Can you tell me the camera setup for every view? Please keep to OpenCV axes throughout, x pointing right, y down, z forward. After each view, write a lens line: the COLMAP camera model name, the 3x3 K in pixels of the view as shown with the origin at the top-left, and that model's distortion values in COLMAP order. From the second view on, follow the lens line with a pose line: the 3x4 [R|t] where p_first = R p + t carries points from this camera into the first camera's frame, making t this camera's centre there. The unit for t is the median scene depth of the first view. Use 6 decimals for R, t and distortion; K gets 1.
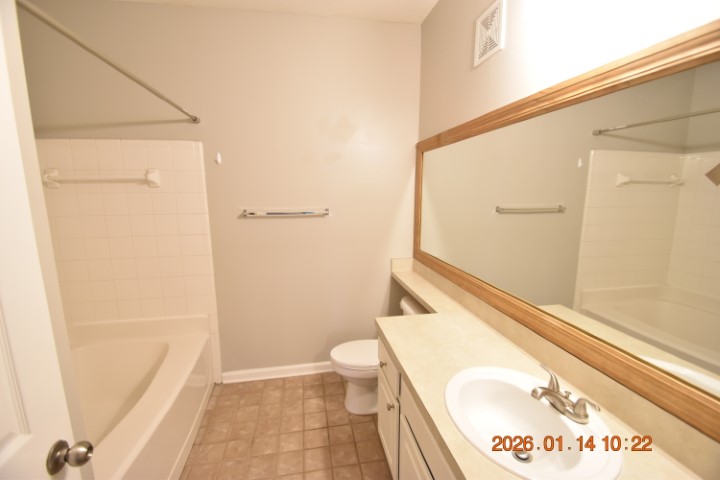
lens RADIAL K [[316.4, 0, 358.0], [0, 316.4, 243.1], [0, 0, 1]] dist [0.016966, -0.017189]
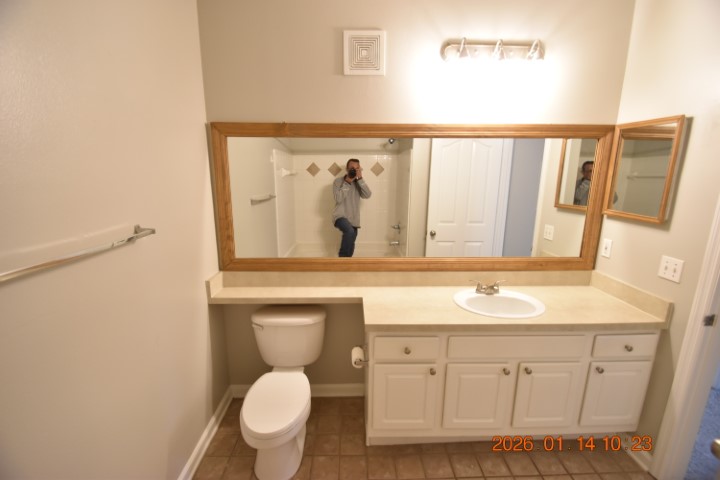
lens RADIAL K [[316.4, 0, 358.0], [0, 316.4, 243.1], [0, 0, 1]] dist [0.016966, -0.017189]
pose [[0.162220, -0.203661, 0.965509, -0.562331], [0.158641, 0.971124, 0.178191, -0.117032], [-0.973919, 0.124263, 0.189845, 0.560396]]
